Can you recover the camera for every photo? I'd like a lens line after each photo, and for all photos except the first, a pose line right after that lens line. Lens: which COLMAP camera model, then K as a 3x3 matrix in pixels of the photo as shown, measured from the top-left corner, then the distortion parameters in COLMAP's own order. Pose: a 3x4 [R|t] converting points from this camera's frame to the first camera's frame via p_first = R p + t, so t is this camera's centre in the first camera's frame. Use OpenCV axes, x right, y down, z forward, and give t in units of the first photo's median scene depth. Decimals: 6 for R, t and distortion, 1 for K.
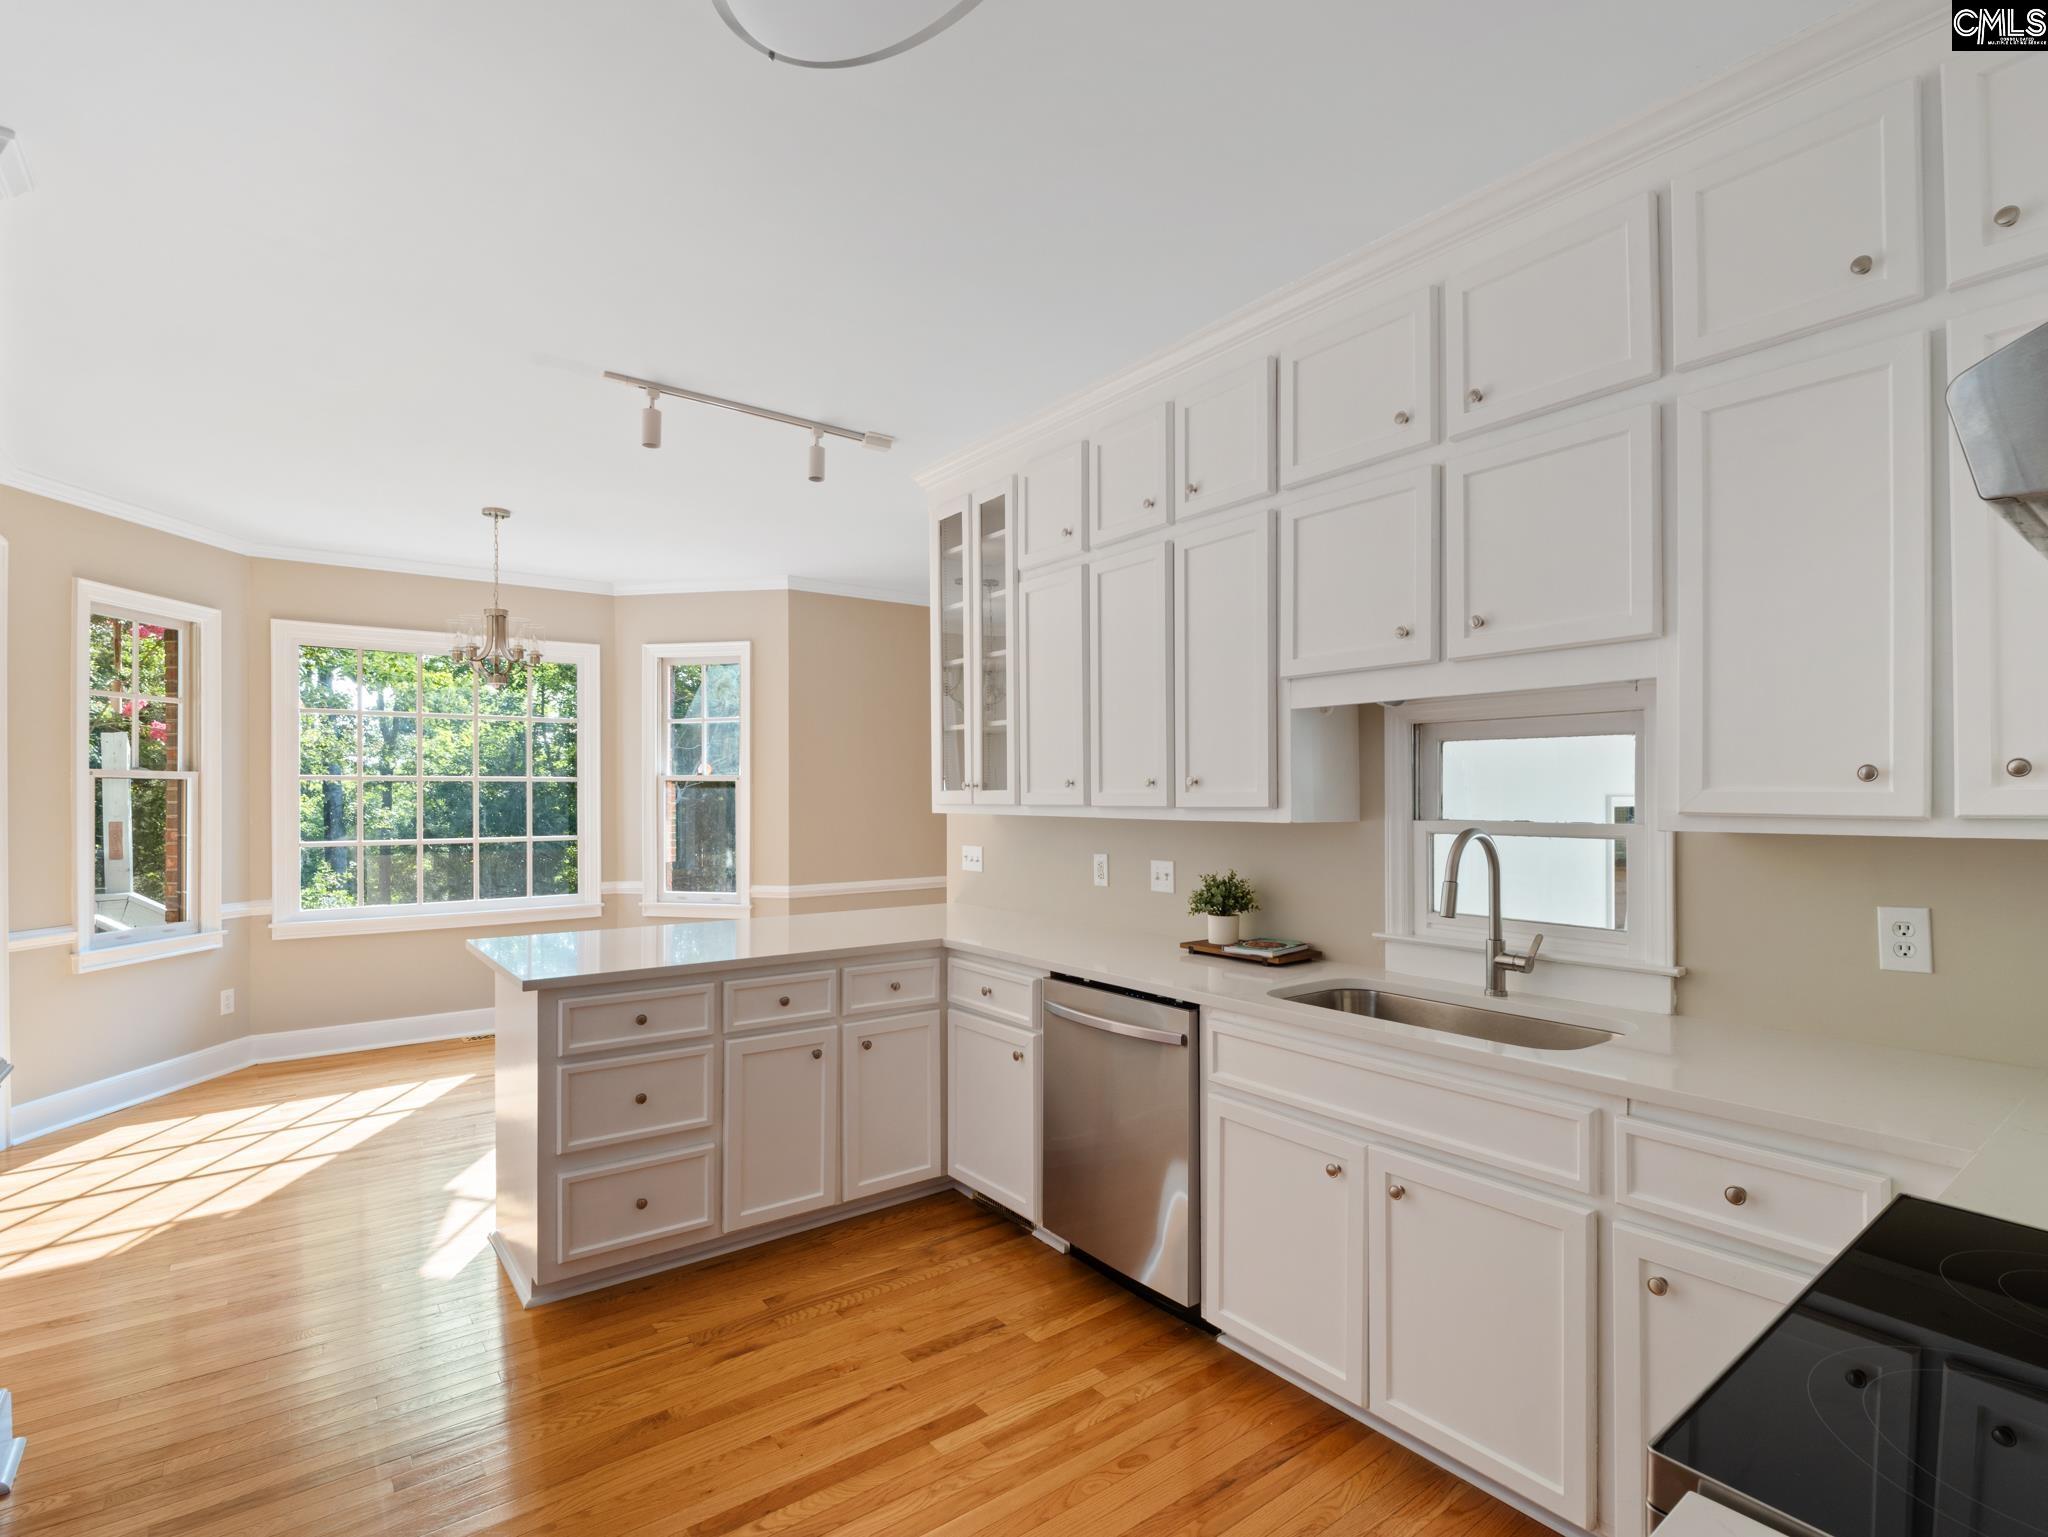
lens RADIAL K [[995.0, 0, 1033.1], [0, 995.0, 794.2], [0, 0, 1]] dist [-0.011469, -0.002517]
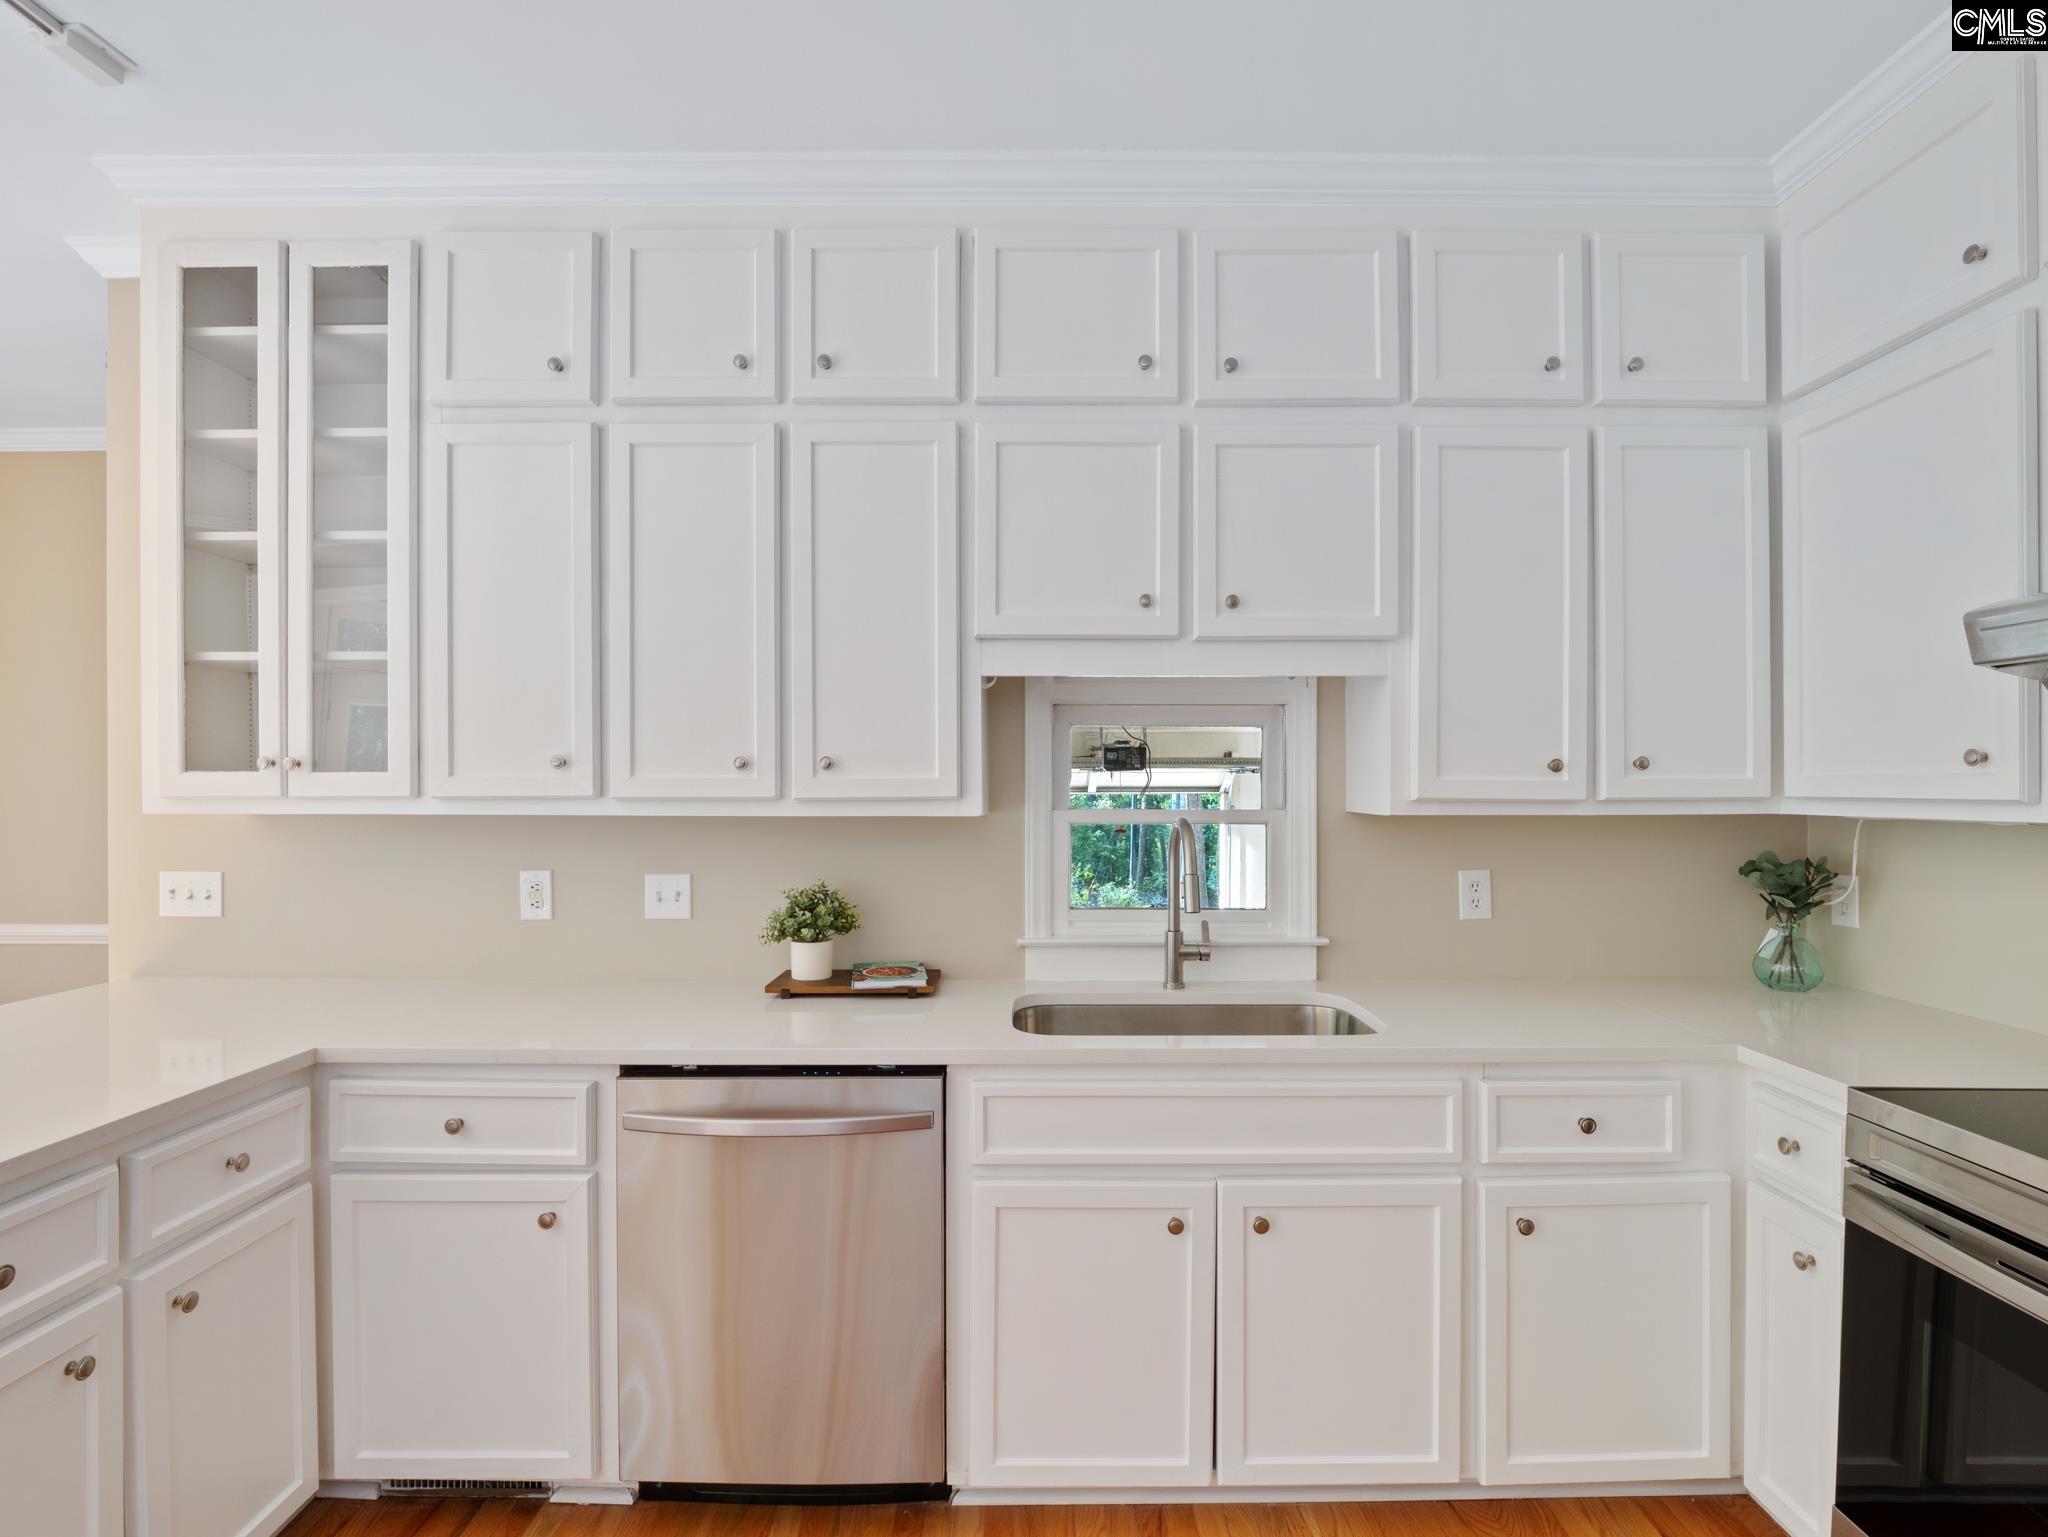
lens RADIAL K [[995.0, 0, 1034.3], [0, 995.0, 787.0], [0, 0, 1]] dist [-0.011469, -0.002517]
pose [[0.605002, -0.001789, 0.796222, -0.308428], [-0.003056, 0.999985, 0.004569, 0.000976], [-0.796218, -0.005197, 0.604987, 0.409089]]
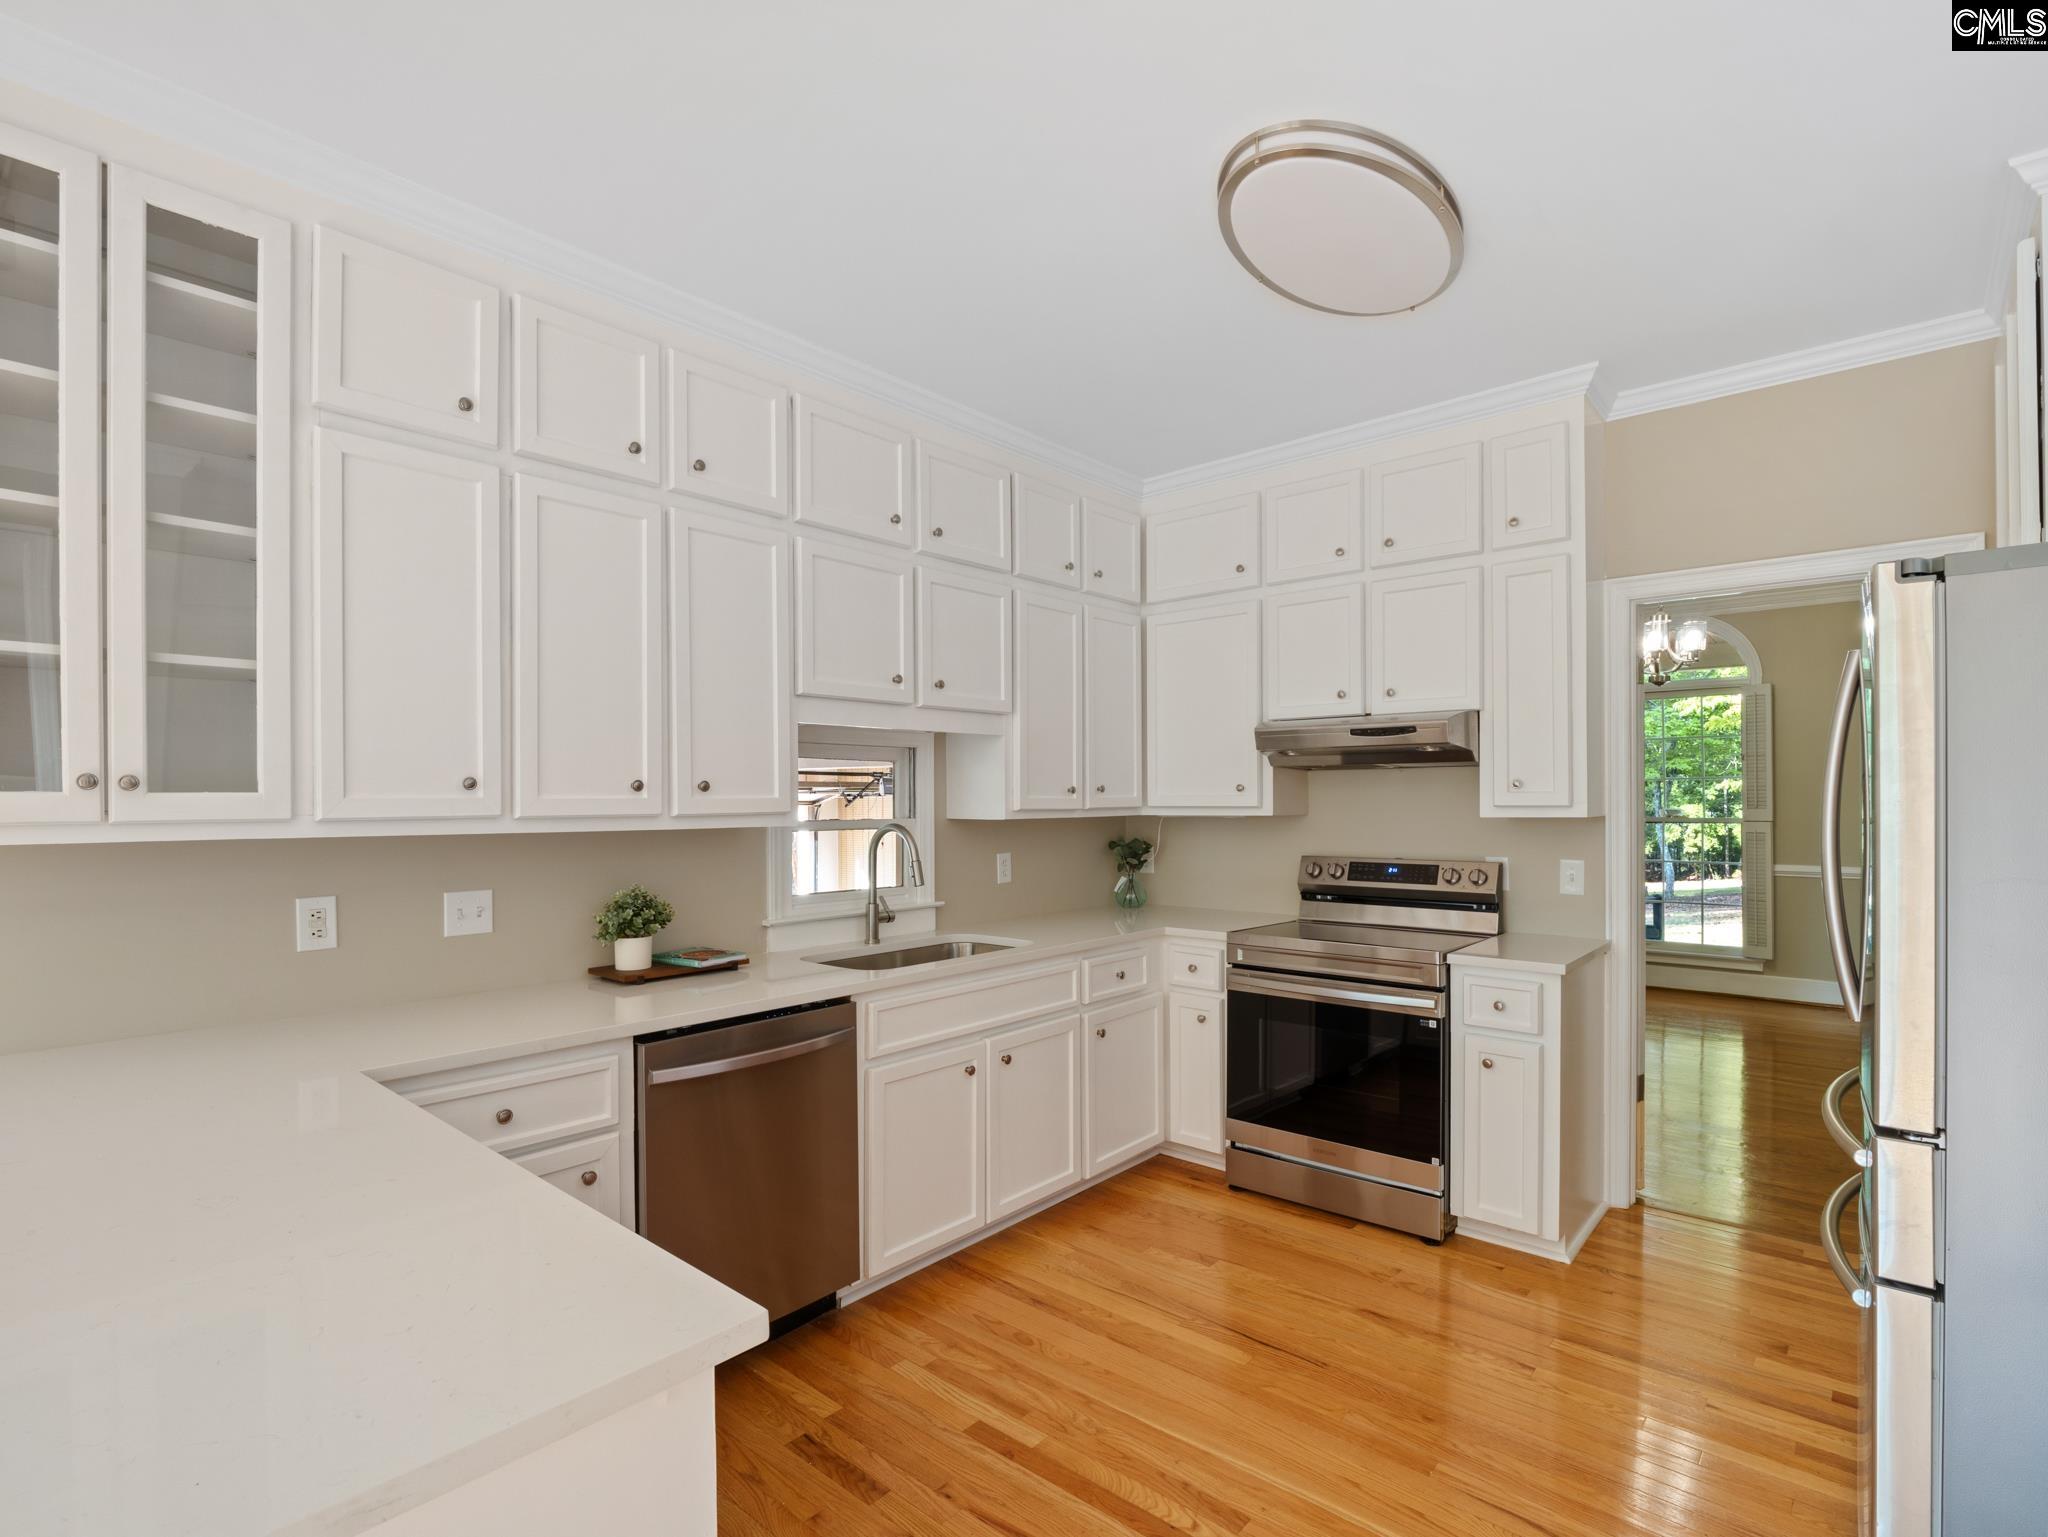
lens RADIAL K [[995.0, 0, 1045.2], [0, 995.0, 799.5], [0, 0, 1]] dist [-0.011469, -0.002517]
pose [[-0.201663, 0.000368, 0.979455, -0.749623], [0.001541, 0.999999, -0.000058, 0.000493], [-0.979454, 0.001497, -0.201664, 0.820283]]
